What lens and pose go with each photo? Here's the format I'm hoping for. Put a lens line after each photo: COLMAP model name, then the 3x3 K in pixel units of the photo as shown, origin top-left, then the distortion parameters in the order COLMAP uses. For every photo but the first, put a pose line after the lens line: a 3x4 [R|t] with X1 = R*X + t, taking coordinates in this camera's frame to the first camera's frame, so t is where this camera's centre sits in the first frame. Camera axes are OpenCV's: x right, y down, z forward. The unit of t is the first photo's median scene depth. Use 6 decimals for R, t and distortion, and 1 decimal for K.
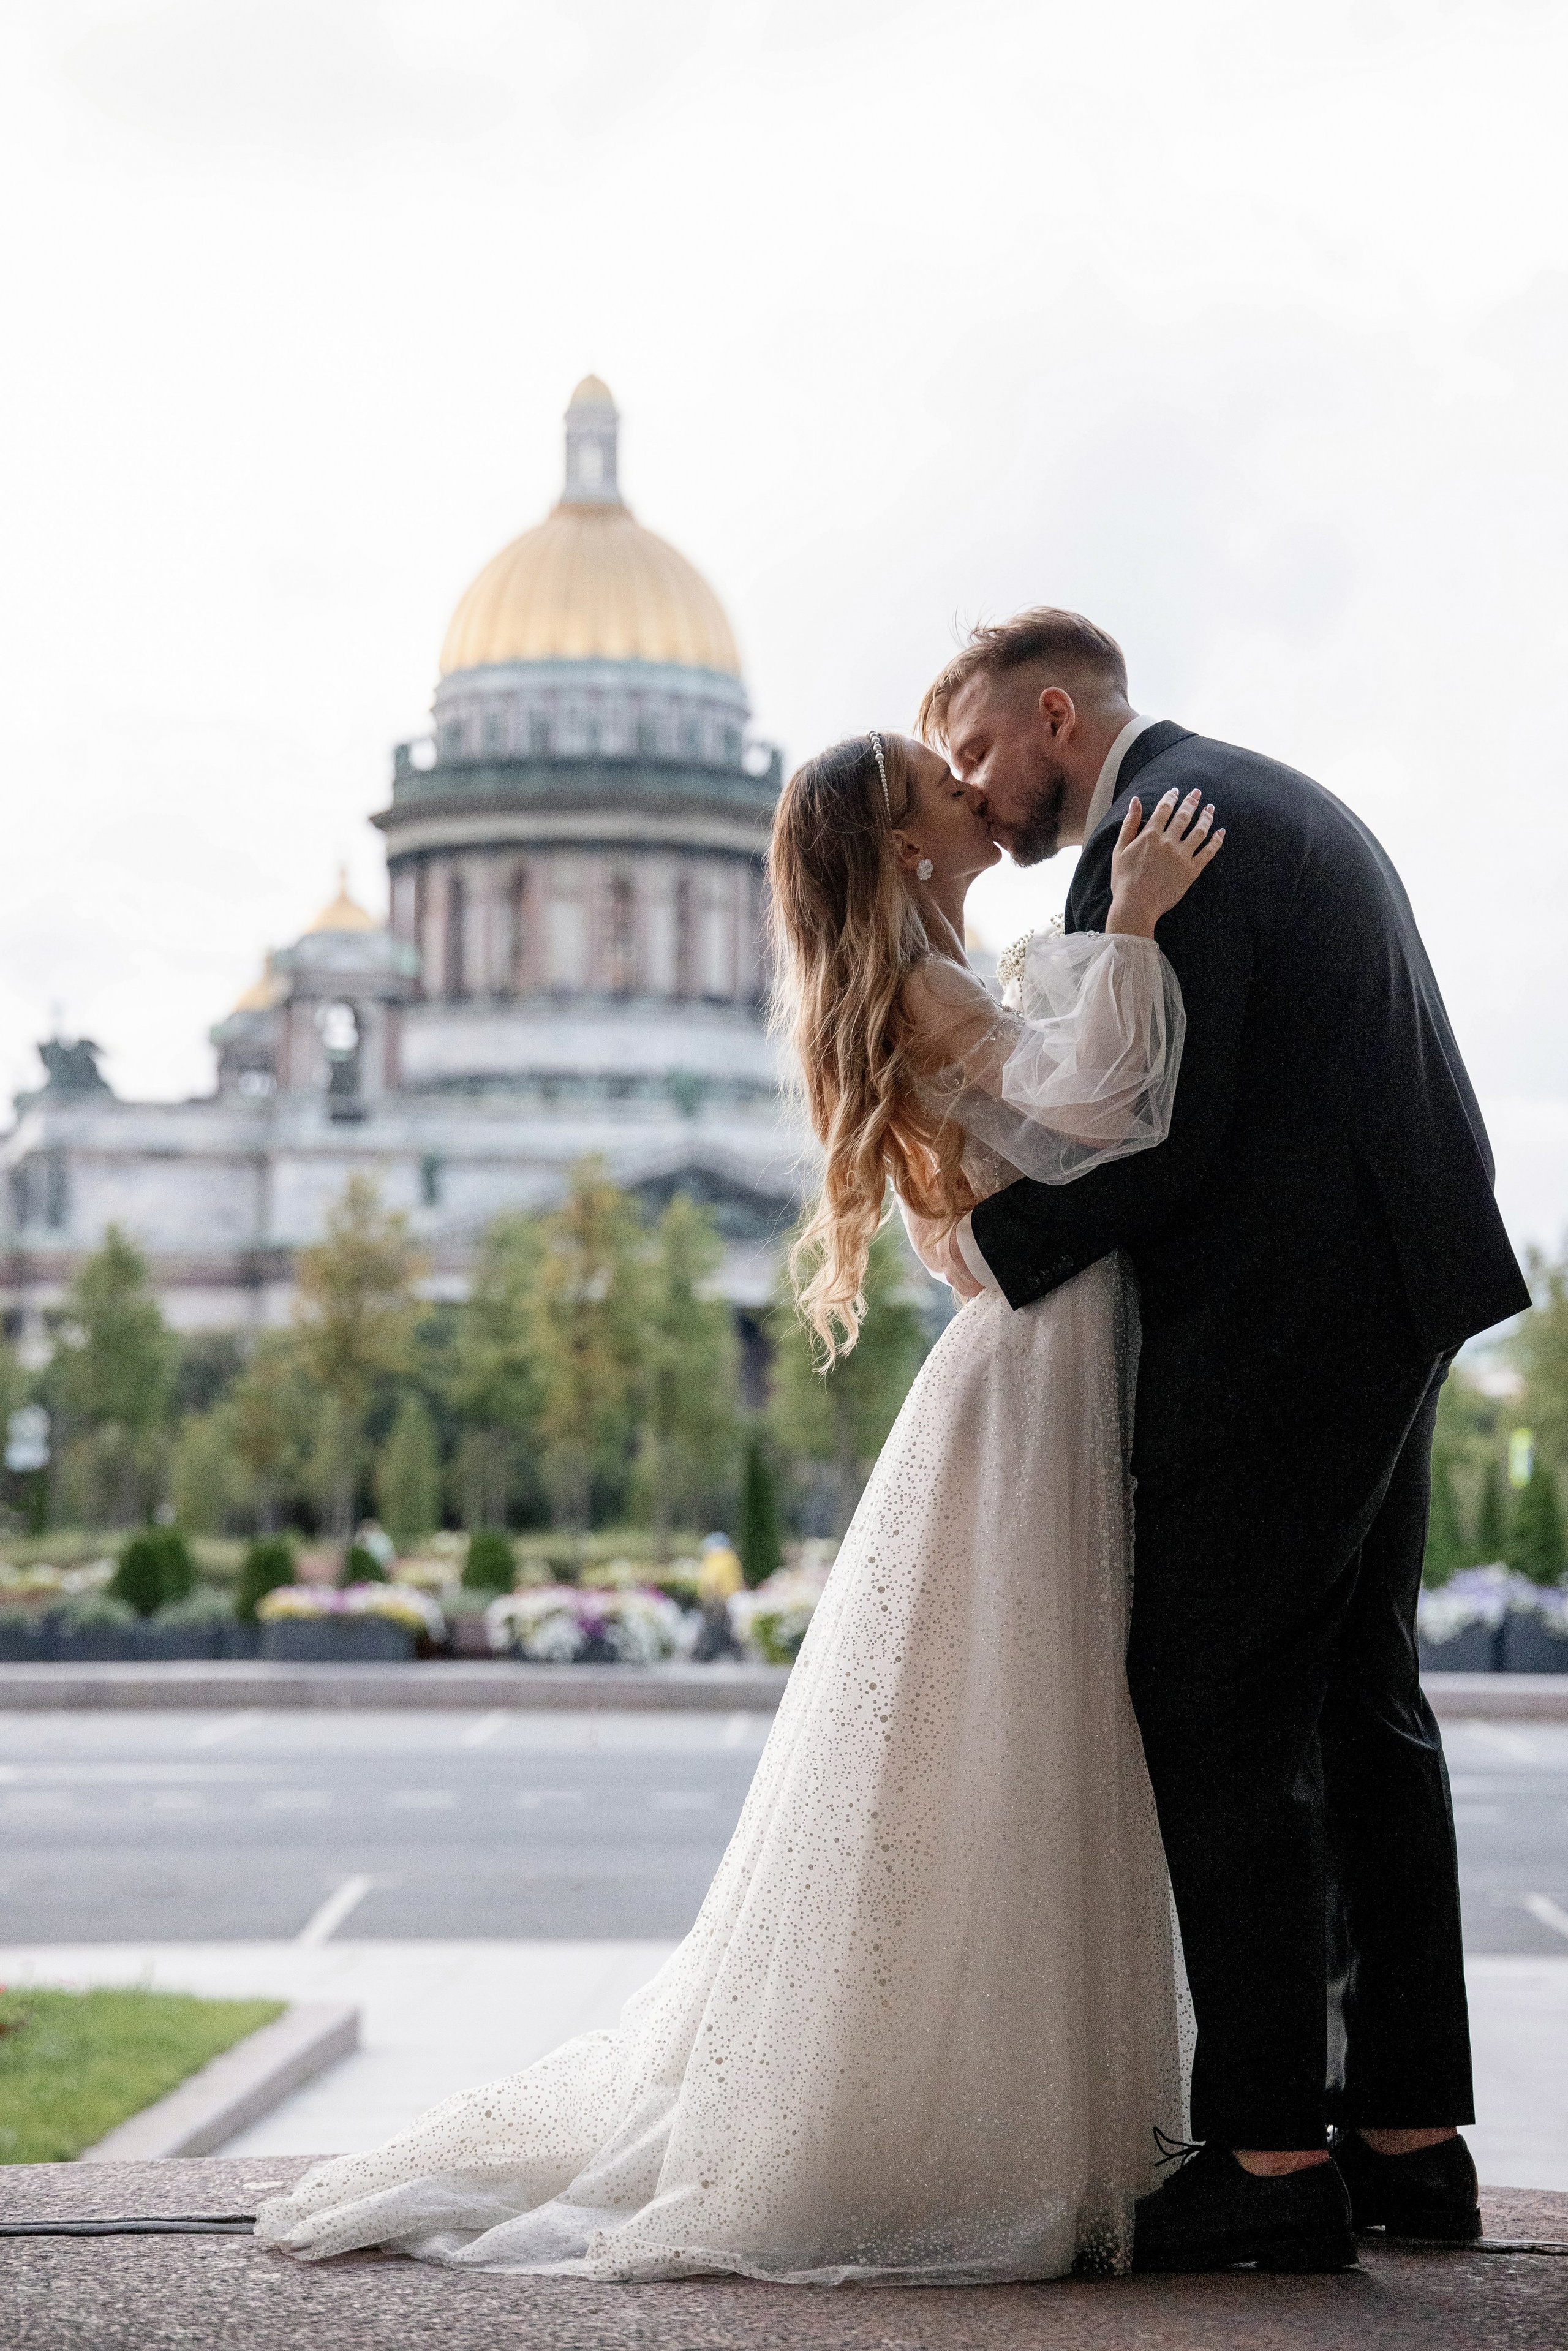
lens RADIAL K [[4947.1, 0, 782.4], [0, 4947.1, 1180.9], [0, 0, 1]] dist [0.566645, 0.040349]
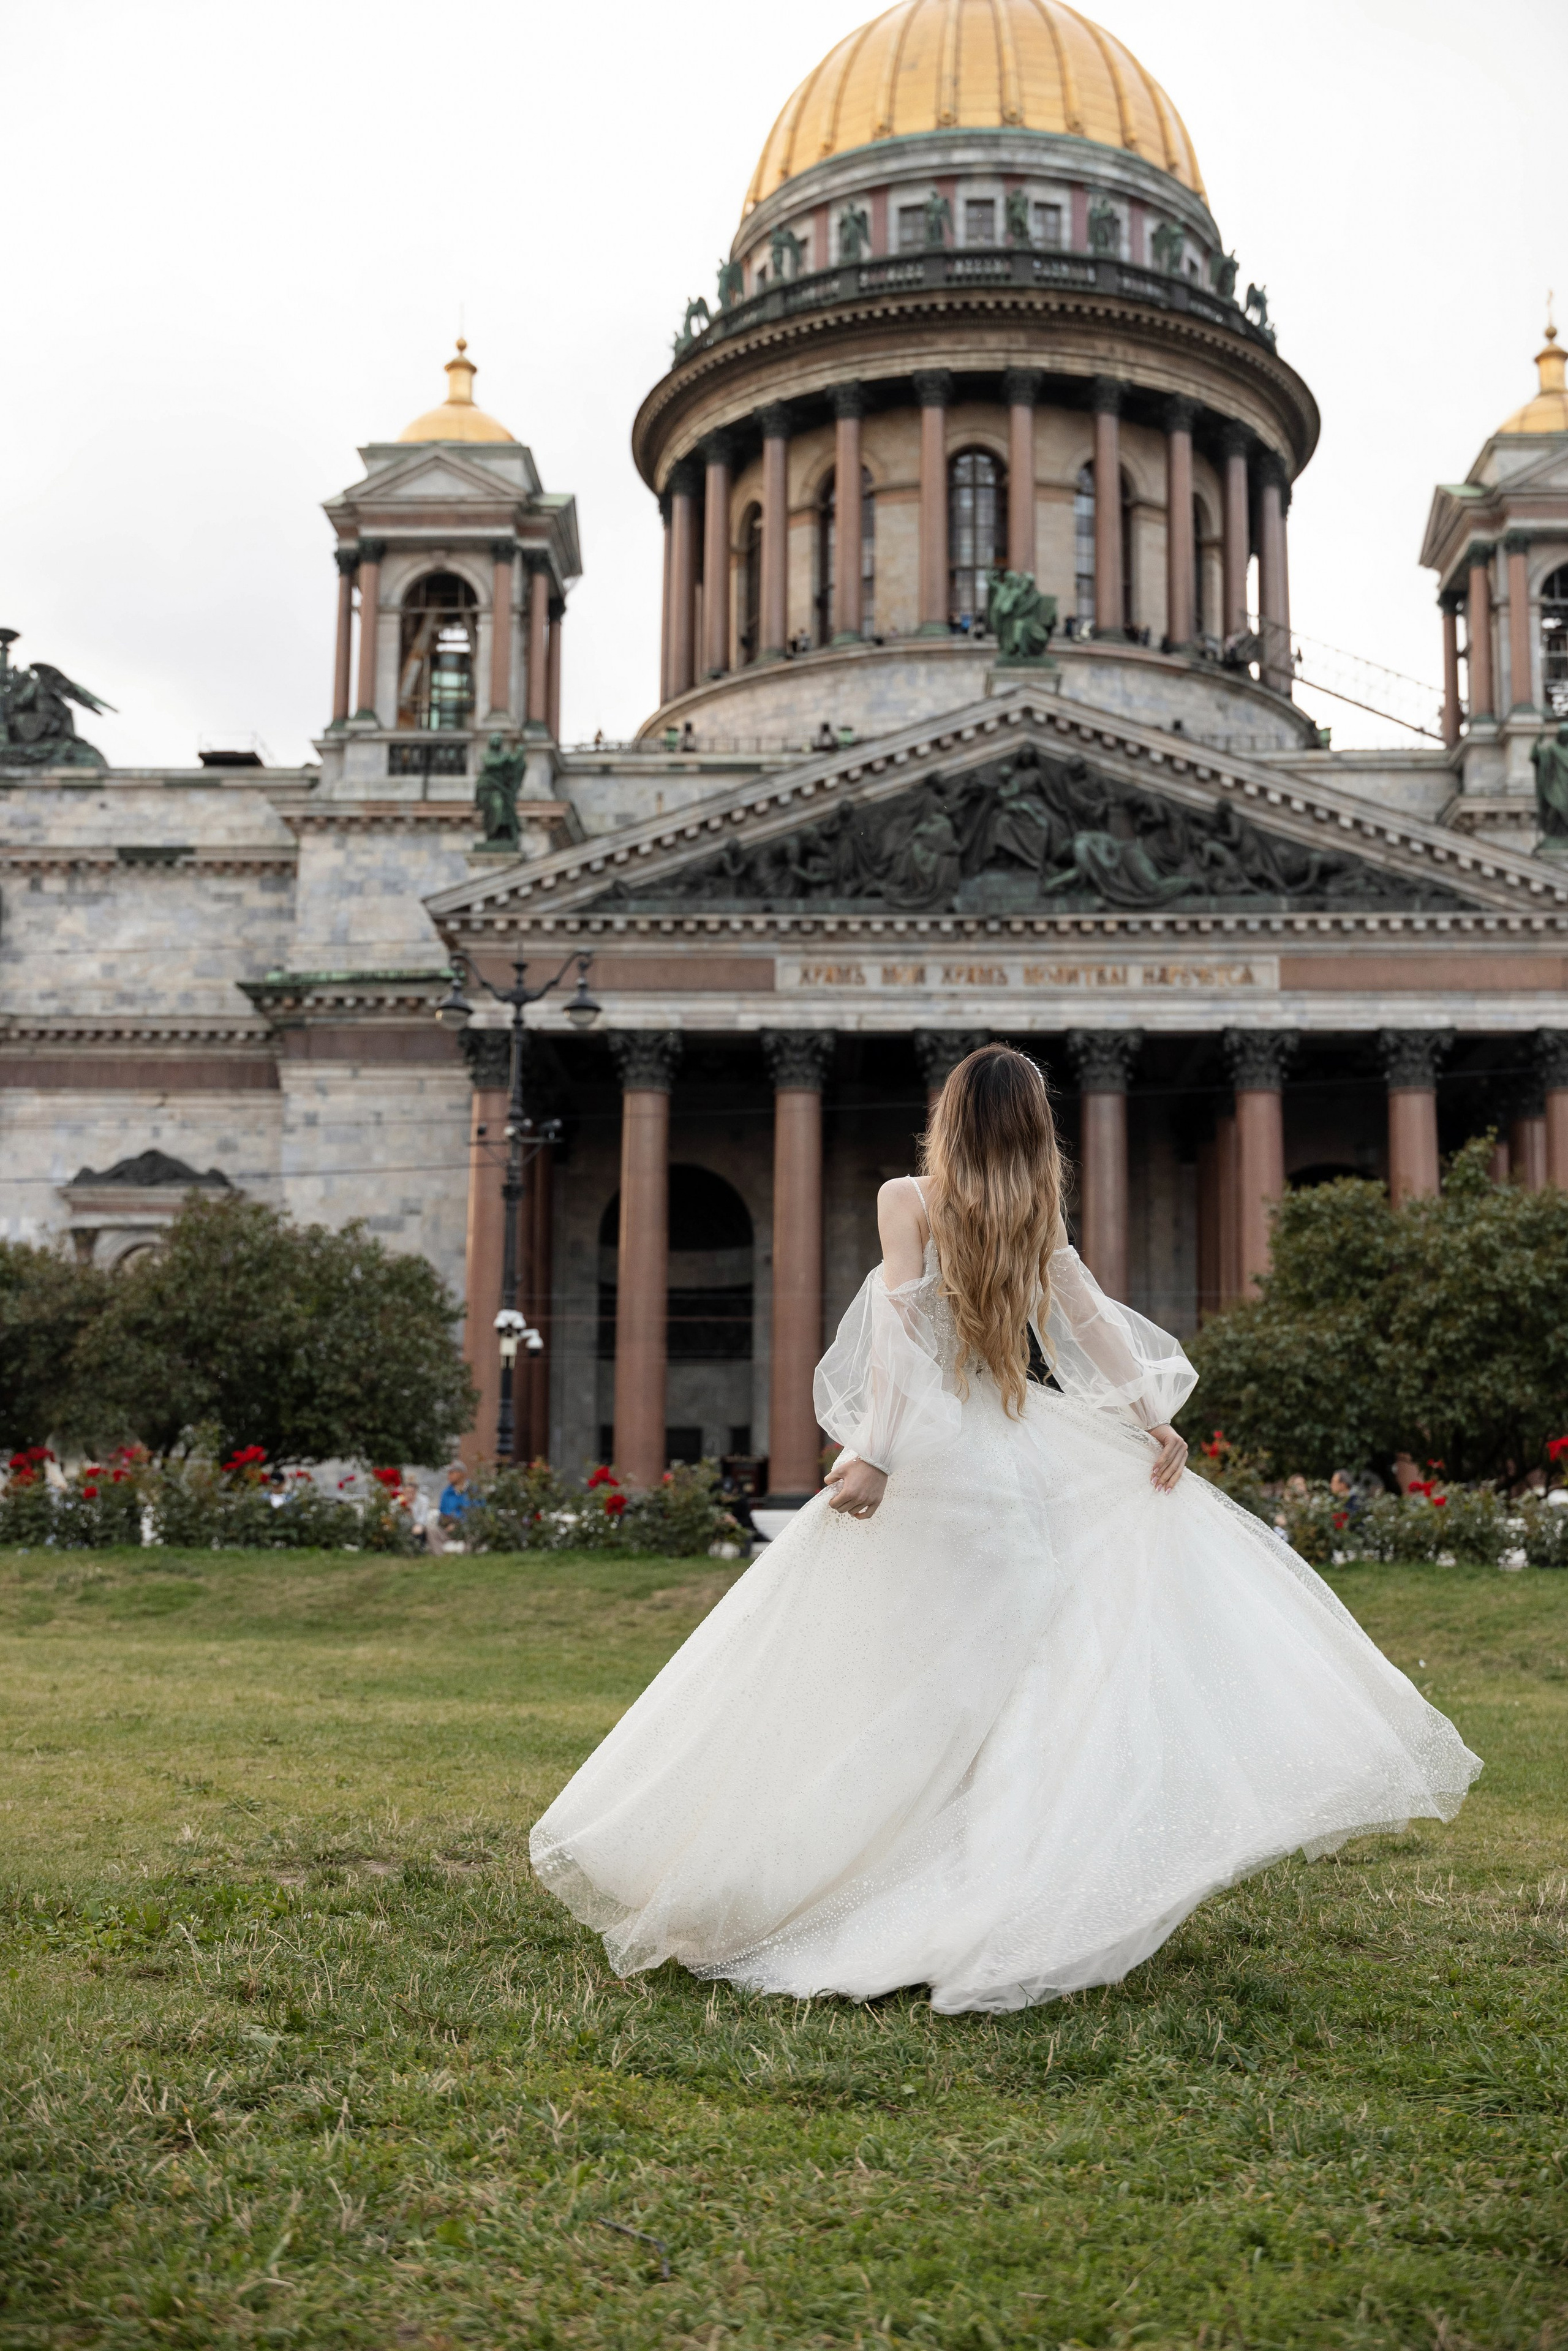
lens RADIAL K [[2533.2, 0, 797.0], [0, 2533.2, 1165.0], [0, 0, 1]] dist [0.006759, -0.007933]
pose [[0.971764, -0.032814, -0.233662, 0.014763], [0.013104, 0.996260, -0.085409, 0.052997], [0.235591, 0.079936, 0.968559, 0.696047]]
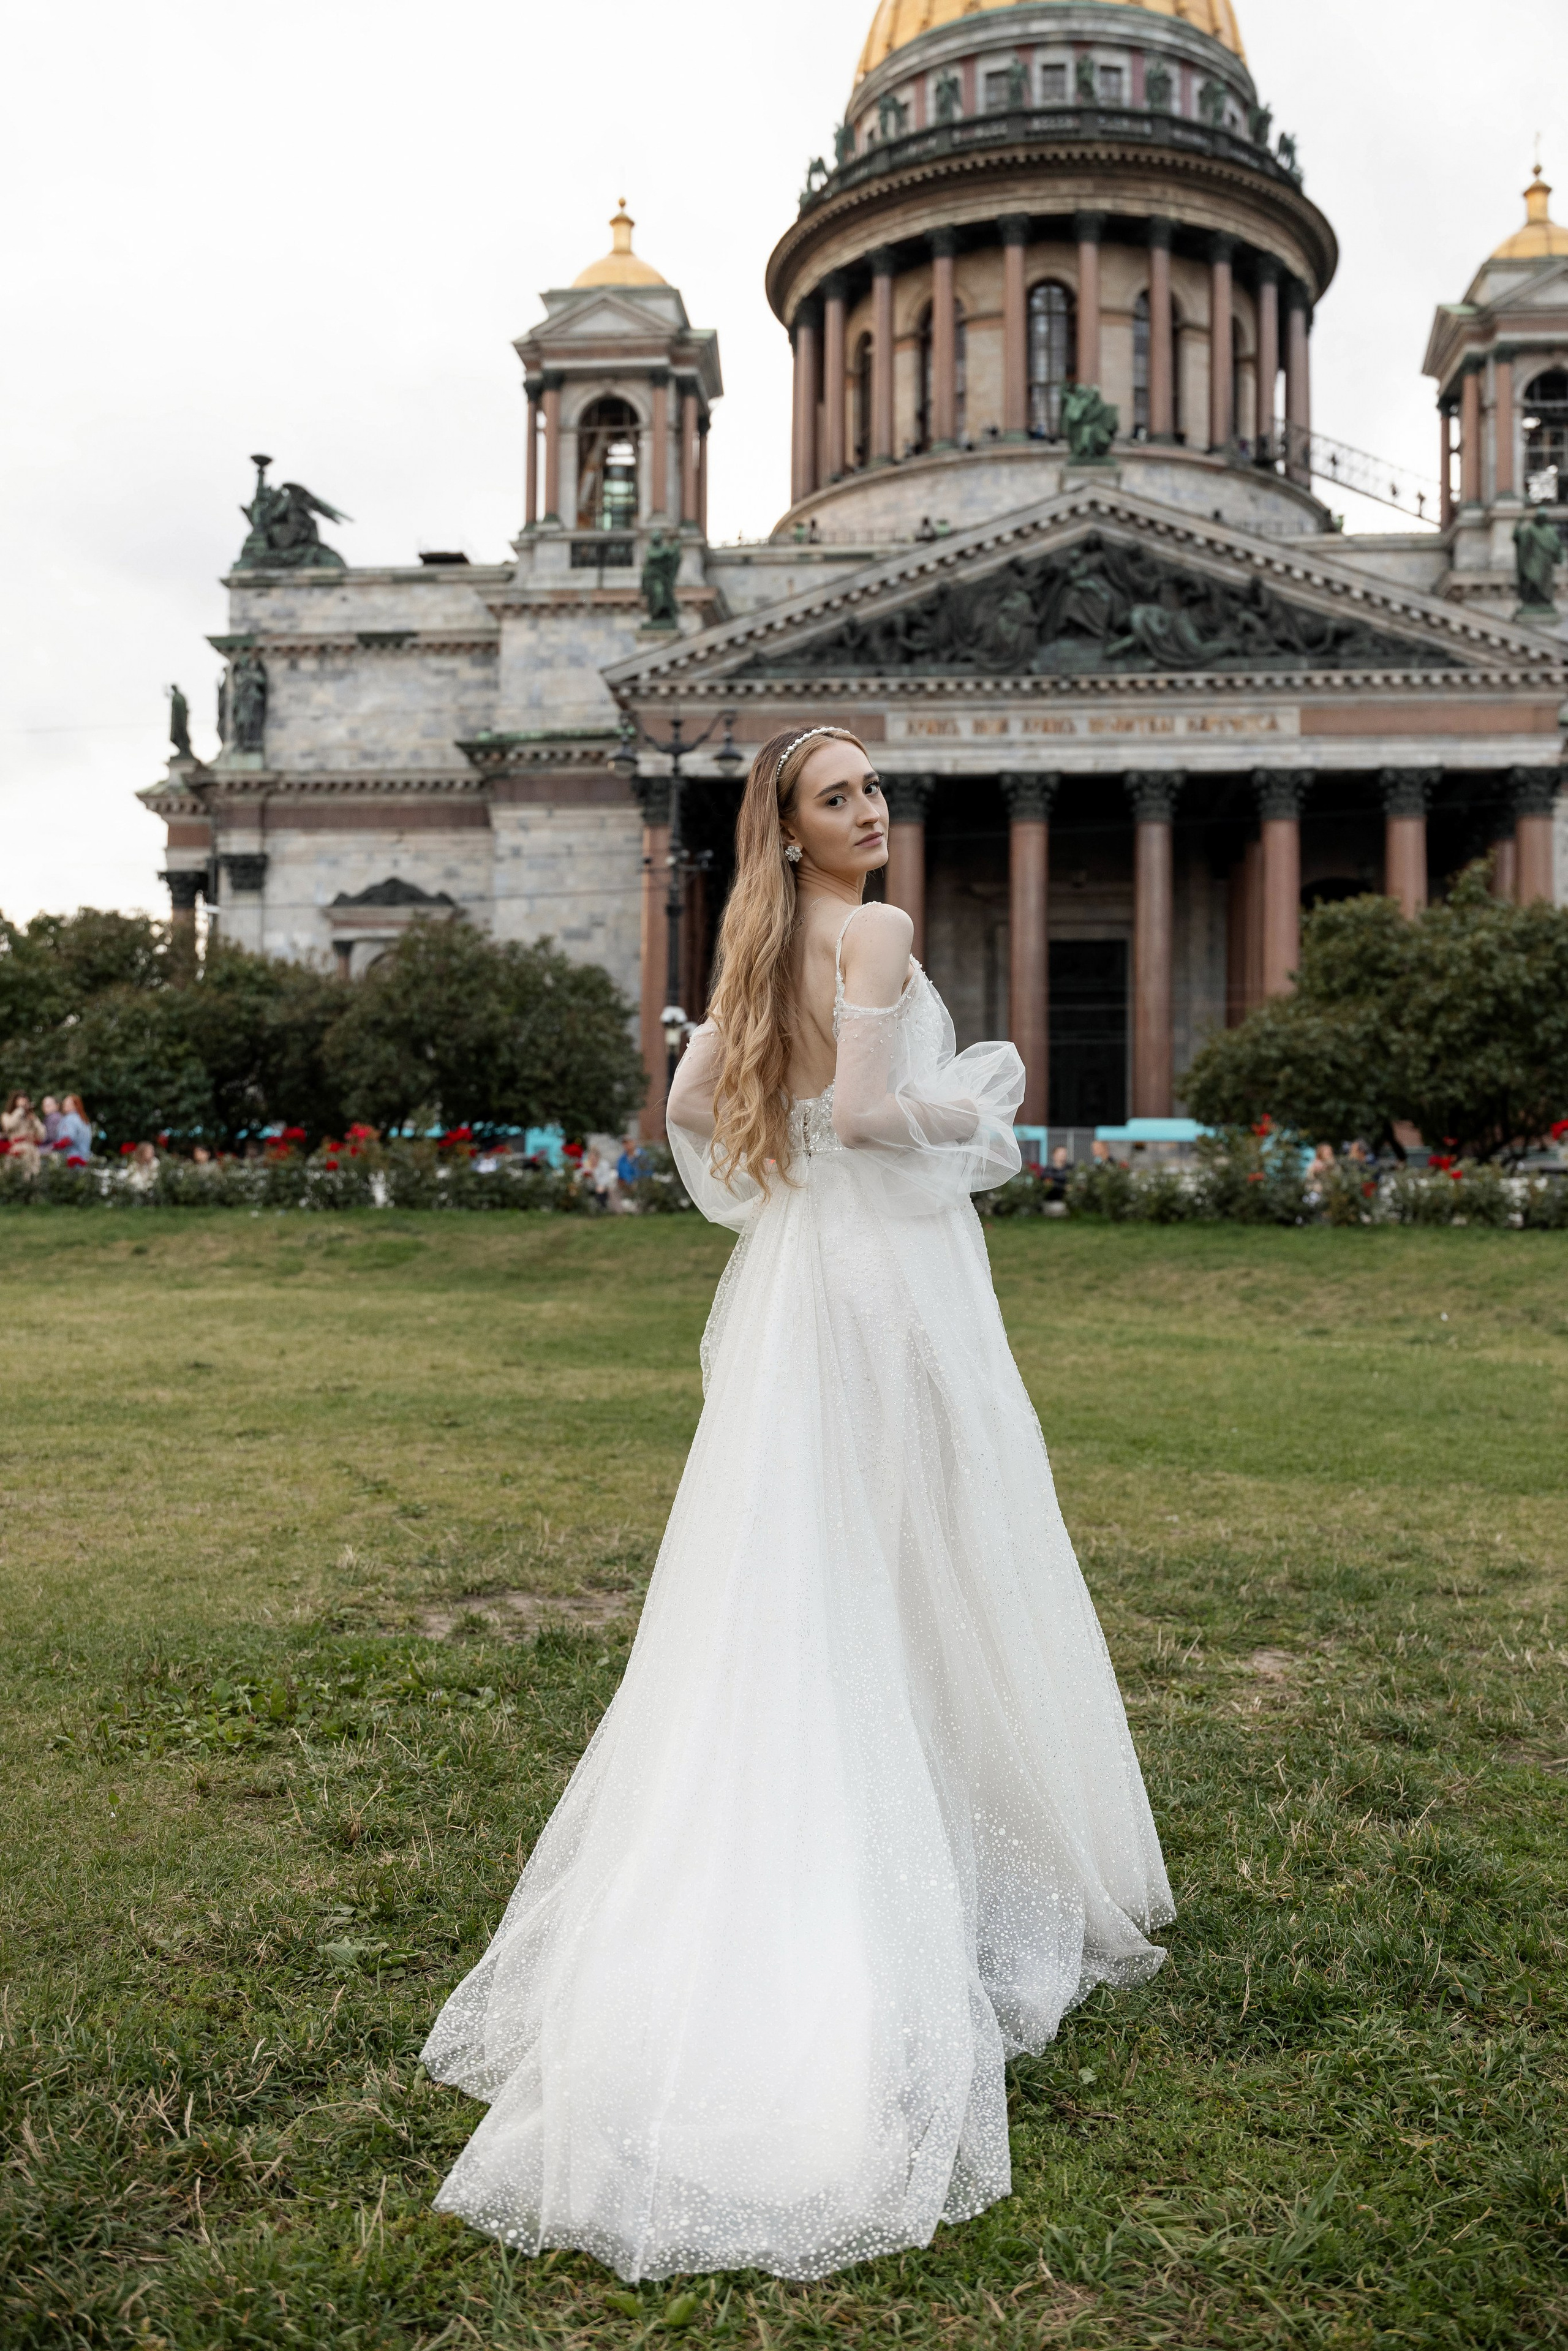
lens RADIAL K [[1986.5, 0, 803.3], [0, 1986.5, 1164.5], [0, 0, 1]] dist [-0.035492, 0.001415]
pose [[0.958496, -0.003521, -0.285084, 0.013811], [0.019936, 0.998304, 0.054697, 0.052487], [0.284407, -0.058110, 0.956941, 0.699463]]
